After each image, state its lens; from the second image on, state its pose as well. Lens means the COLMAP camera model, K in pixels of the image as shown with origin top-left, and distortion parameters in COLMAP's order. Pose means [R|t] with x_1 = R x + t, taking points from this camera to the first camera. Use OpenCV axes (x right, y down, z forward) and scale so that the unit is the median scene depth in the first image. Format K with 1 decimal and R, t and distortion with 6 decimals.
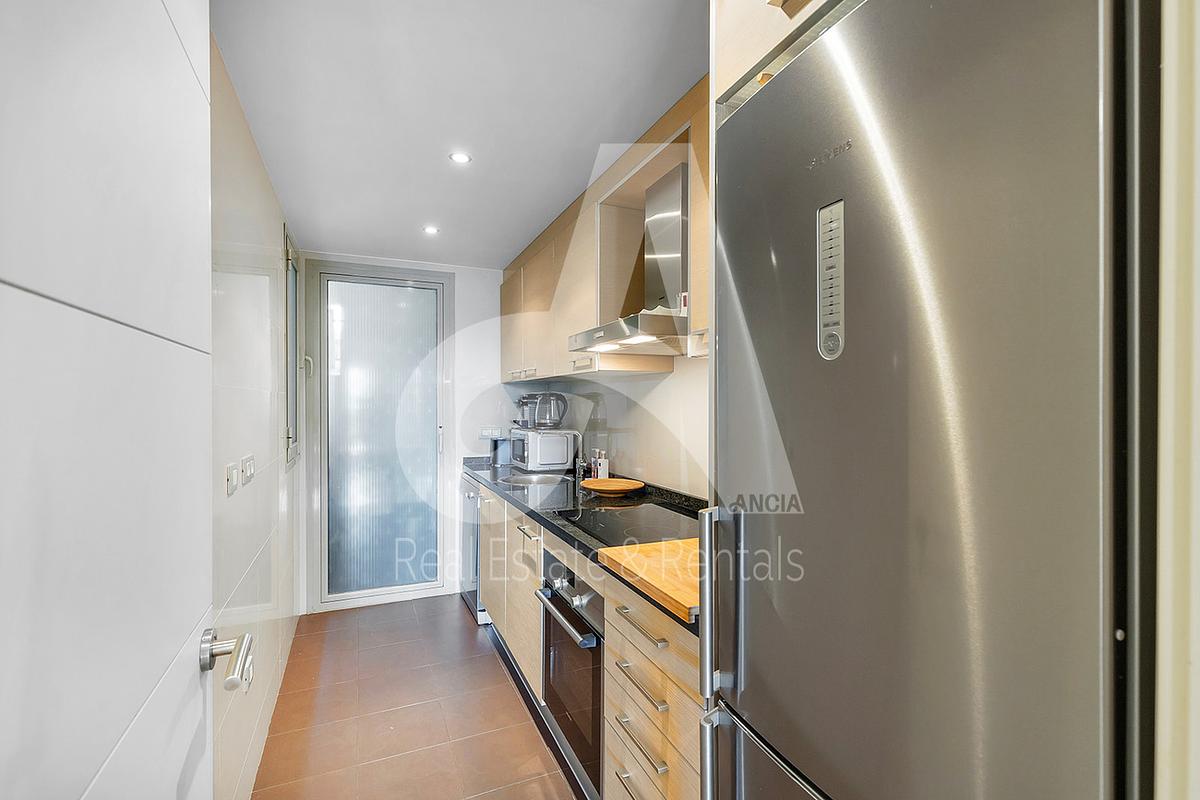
lens RADIAL K [[549.9, 0, 604.5], [0, 549.9, 408.2], [0, 0, 1]] dist [0.000709, -0.000342]
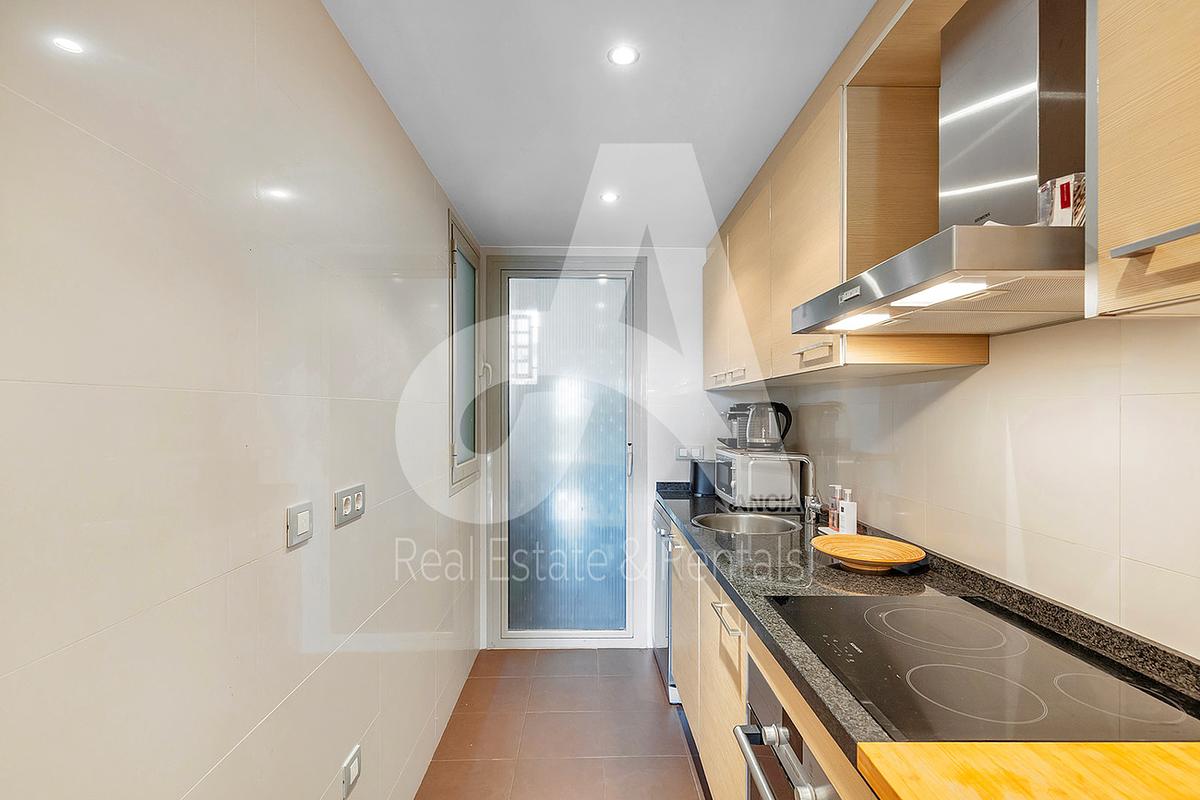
lens RADIAL K [[549.9, 0, 604.5], [0, 549.9, 408.2], [0, 0, 1]] dist [0.000709, -0.000342]
pose [[0.921625, -0.001554, -0.388078, -0.014089], [-0.004763, 0.999871, -0.015314, -0.007708], [0.388052, 0.015962, 0.921499, 0.250053]]
